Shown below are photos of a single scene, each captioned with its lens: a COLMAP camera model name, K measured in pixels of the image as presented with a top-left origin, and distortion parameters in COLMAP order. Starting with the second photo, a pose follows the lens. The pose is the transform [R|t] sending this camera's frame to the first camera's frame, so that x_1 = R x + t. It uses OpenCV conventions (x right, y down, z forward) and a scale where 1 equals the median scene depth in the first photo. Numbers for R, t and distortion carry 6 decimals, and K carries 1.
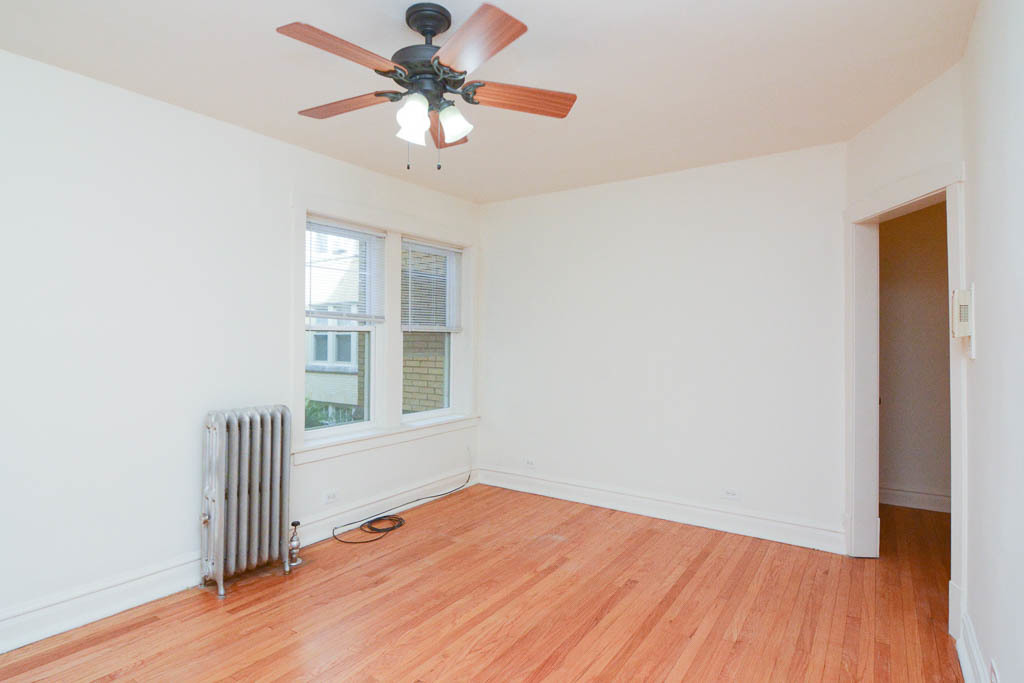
lens RADIAL K [[557.2, 0, 511.3], [0, 557.2, 335.1], [0, 0, 1]] dist [0.002311, -0.013497]
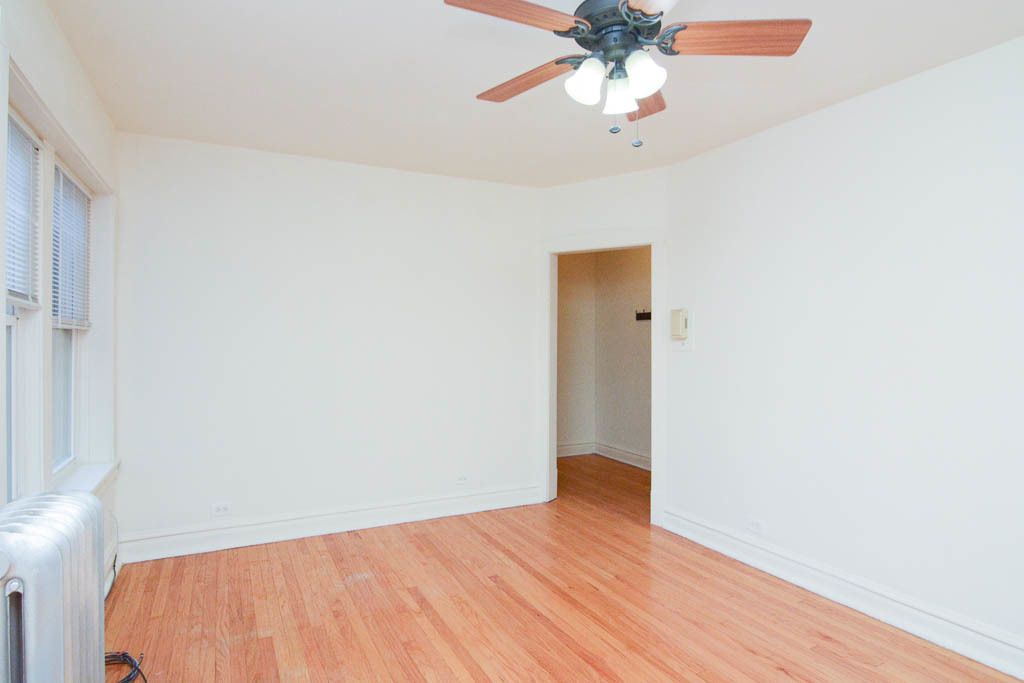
lens RADIAL K [[557.2, 0, 511.3], [0, 557.2, 335.1], [0, 0, 1]] dist [0.002311, -0.013497]
pose [[0.485781, -0.000121, 0.874080, -0.572567], [0.005414, 0.999981, -0.002870, 0.008077], [-0.874064, 0.006127, 0.485773, 0.427905]]
